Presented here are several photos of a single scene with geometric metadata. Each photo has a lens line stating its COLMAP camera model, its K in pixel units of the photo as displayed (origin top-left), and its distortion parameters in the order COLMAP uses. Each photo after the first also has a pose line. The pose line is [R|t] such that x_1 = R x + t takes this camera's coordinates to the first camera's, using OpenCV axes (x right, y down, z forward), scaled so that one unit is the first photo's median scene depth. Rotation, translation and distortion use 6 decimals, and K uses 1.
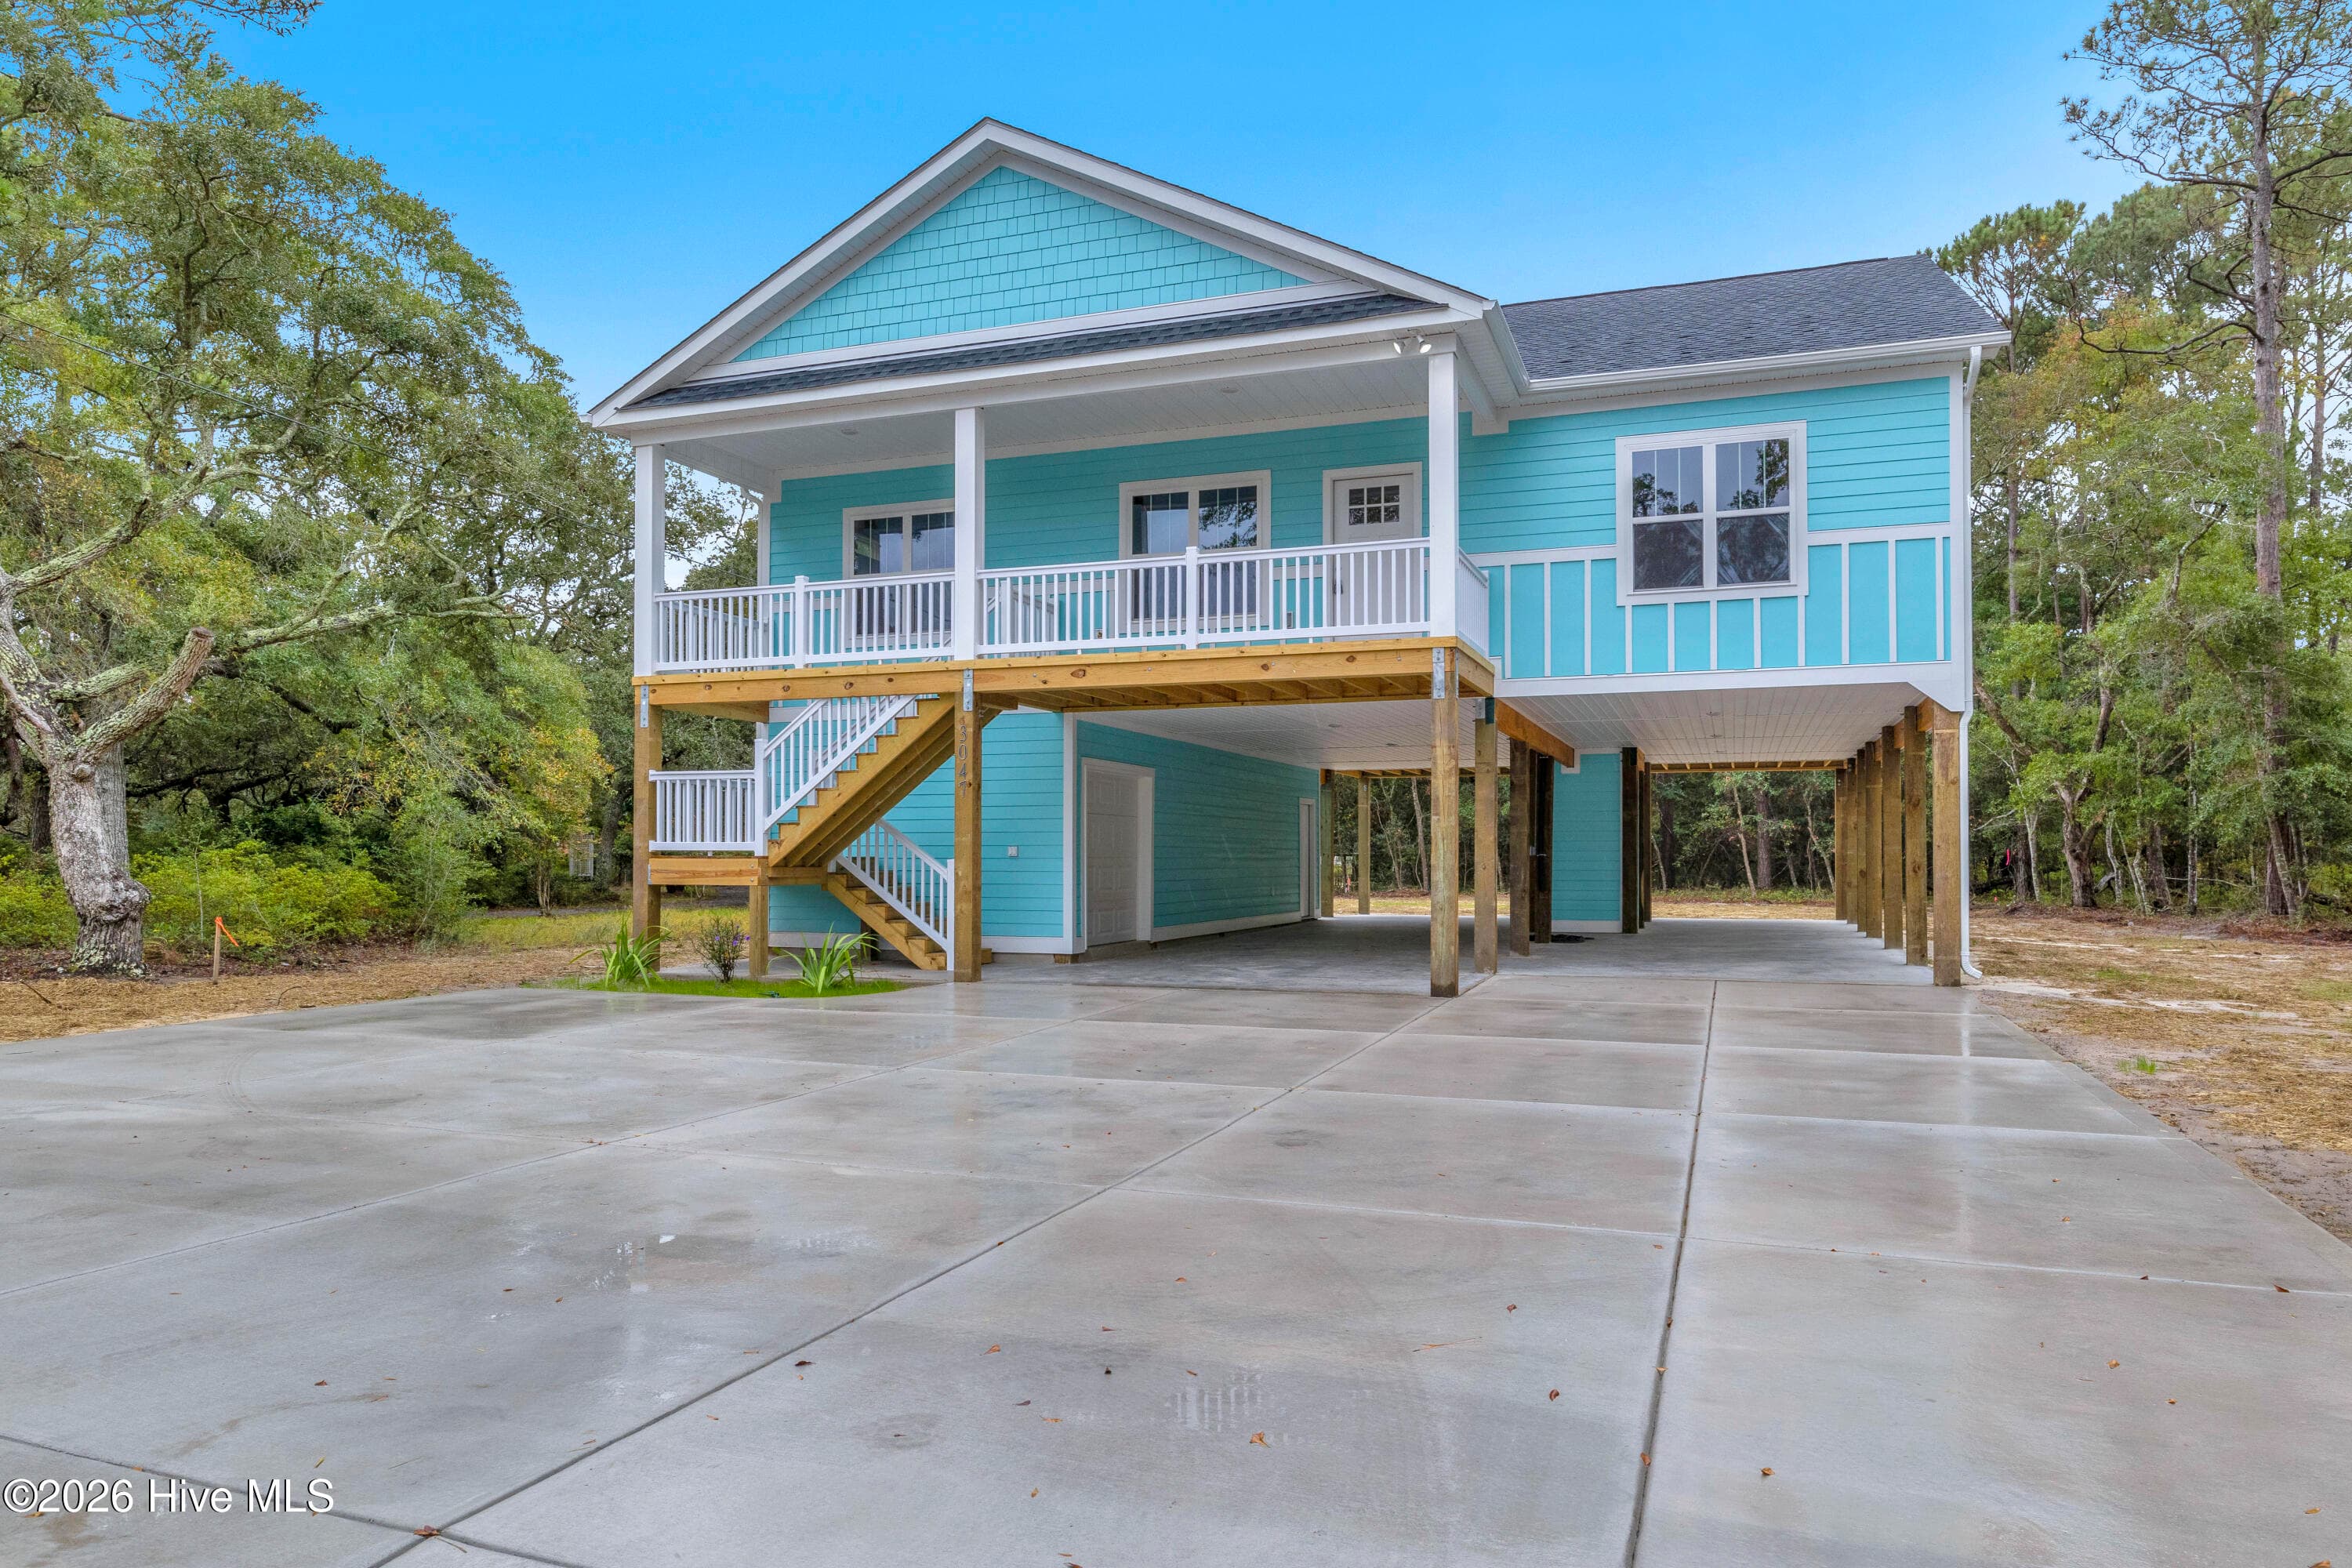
lens RADIAL K [[1522.2, 0, 1183.7], [0, 1522.2, 833.4], [0, 0, 1]] dist [-0.004327, -0.001612]
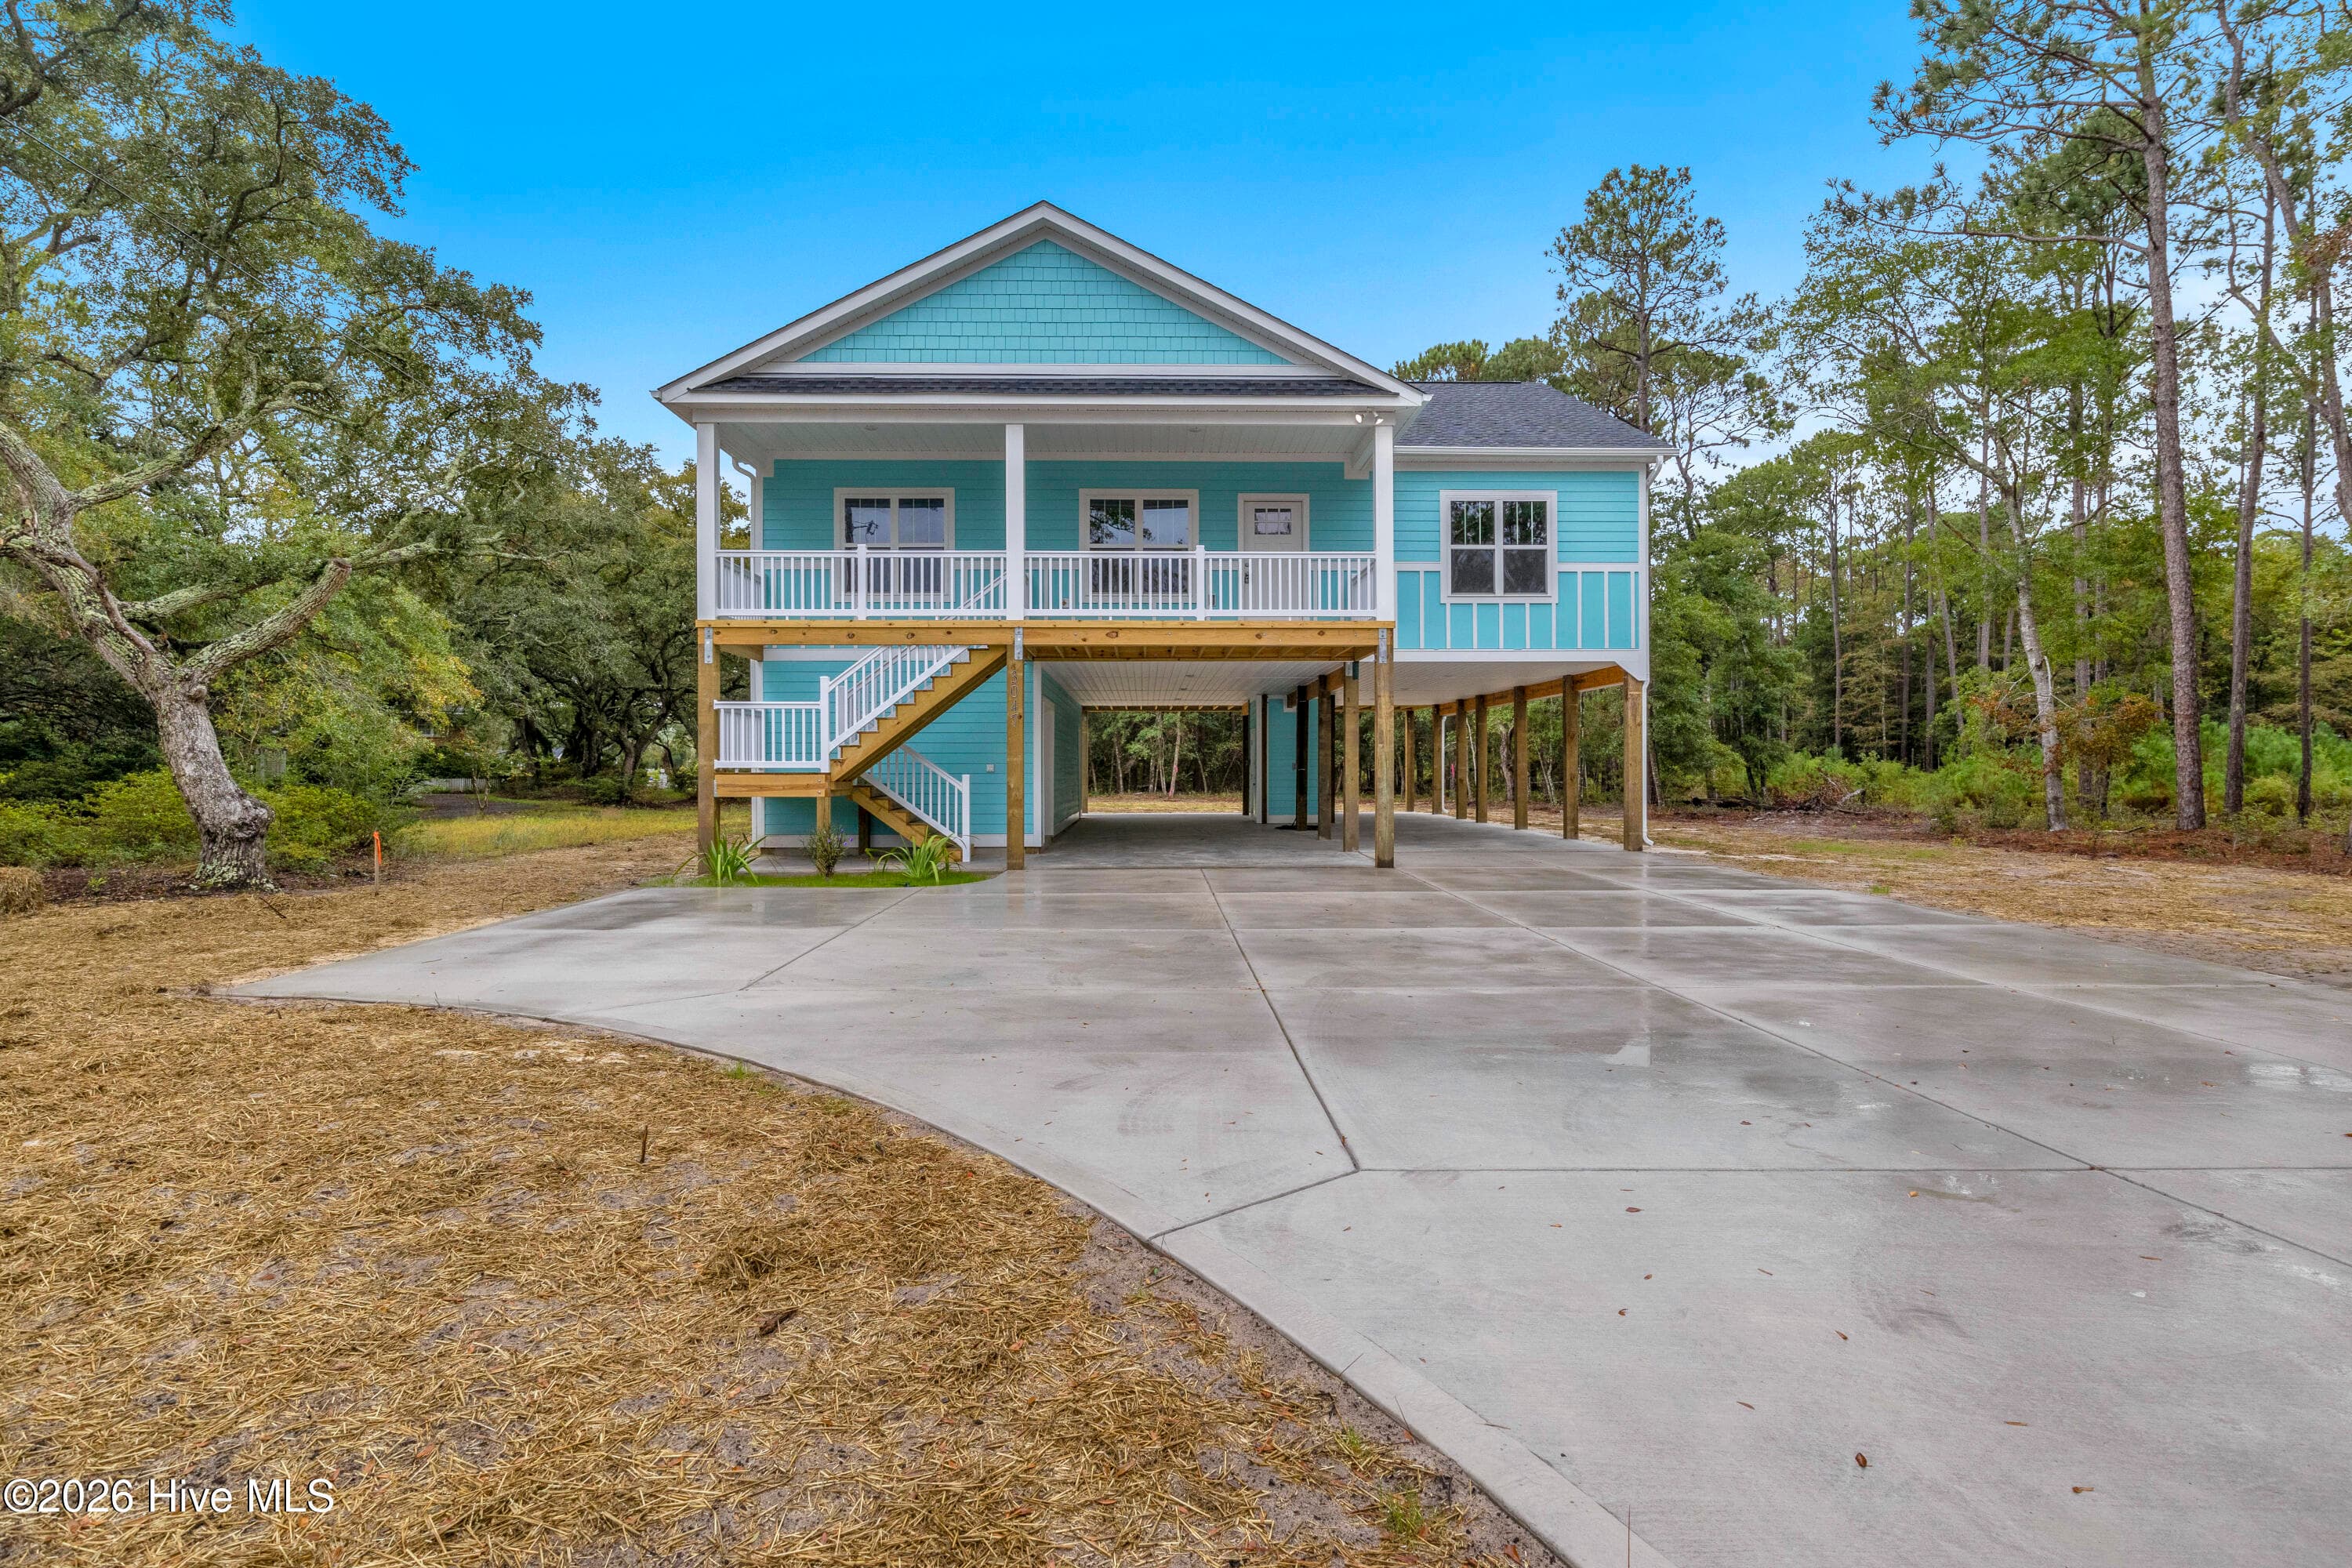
lens RADIAL K [[1168.0, 0, 1182.1], [0, 1168.0, 773.0], [0, 0, 1]] dist [-0.005341, 0.000435]
pose [[0.928616, -0.003549, 0.371025, -0.369797], [-0.003303, 0.999836, 0.017831, -0.002569], [-0.371028, -0.017784, 0.928452, 0.026712]]
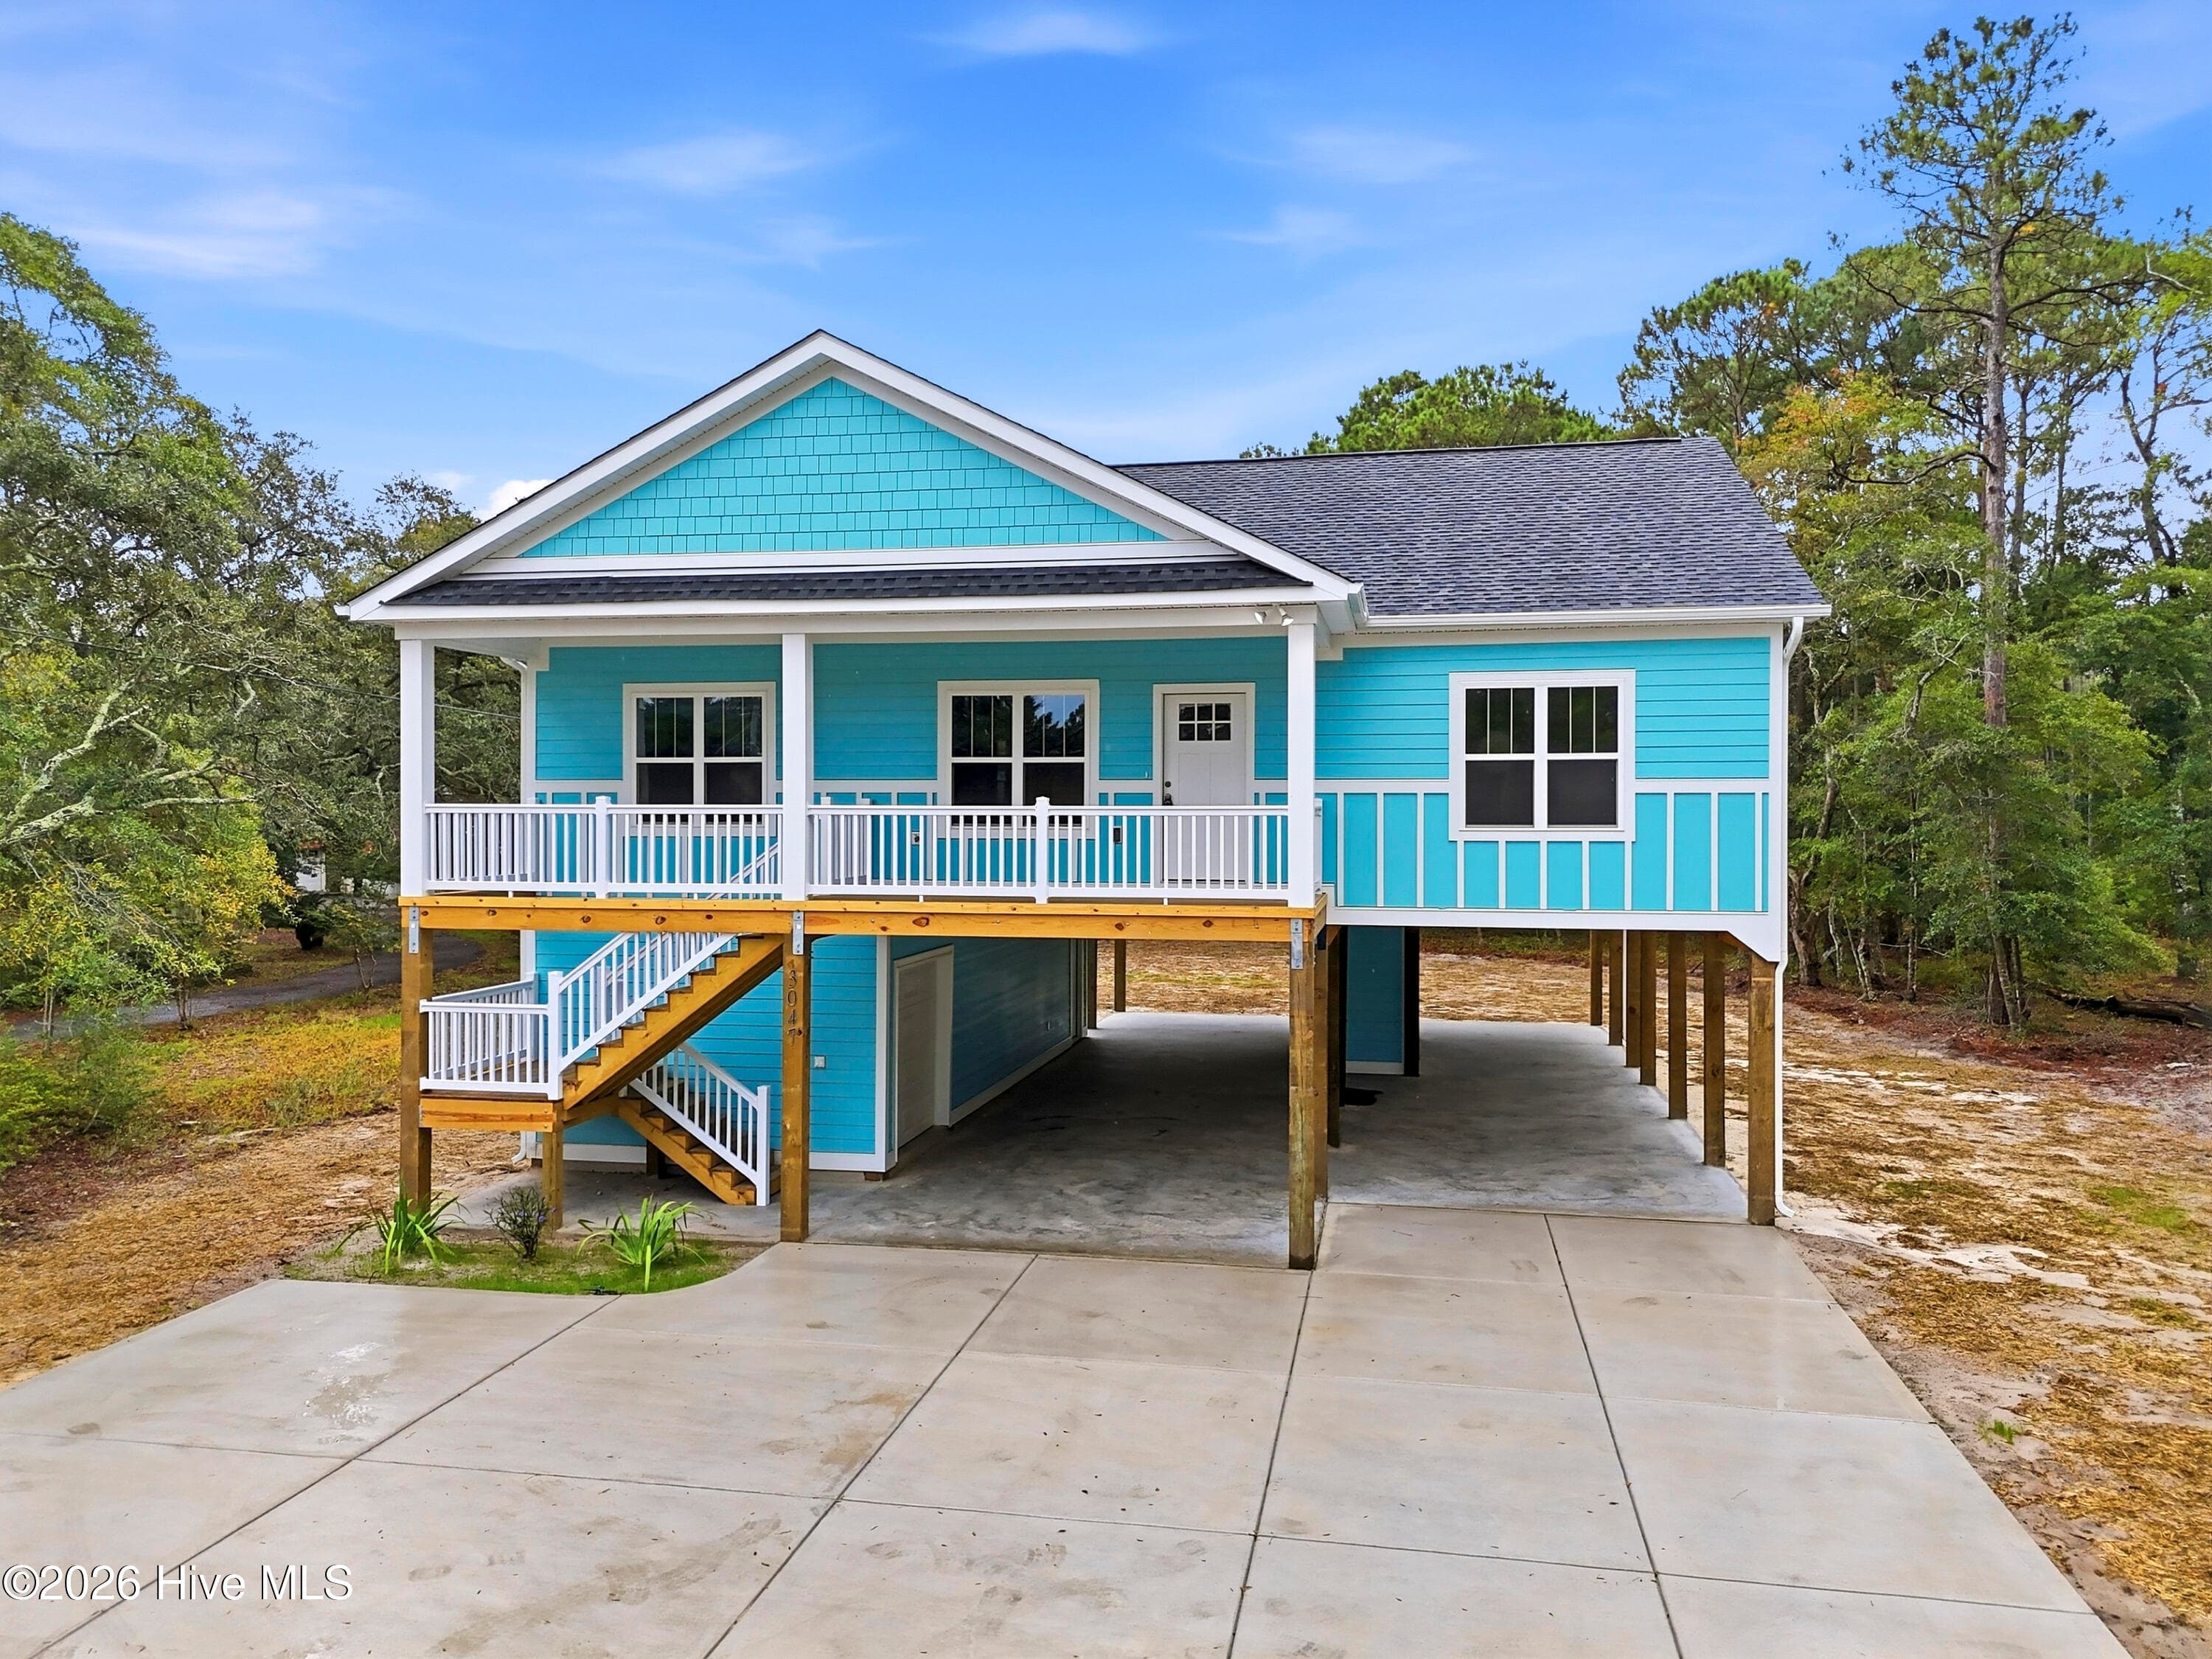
lens RADIAL K [[1626.3, 0, 1111.4], [0, 1626.3, 826.8], [0, 0, 1]] dist [0.087981, -0.091282]
pose [[0.986690, 0.001230, 0.162610, -0.110874], [-0.005010, 0.999727, 0.022839, -0.179171], [-0.162537, -0.023350, 0.986426, -0.031981]]
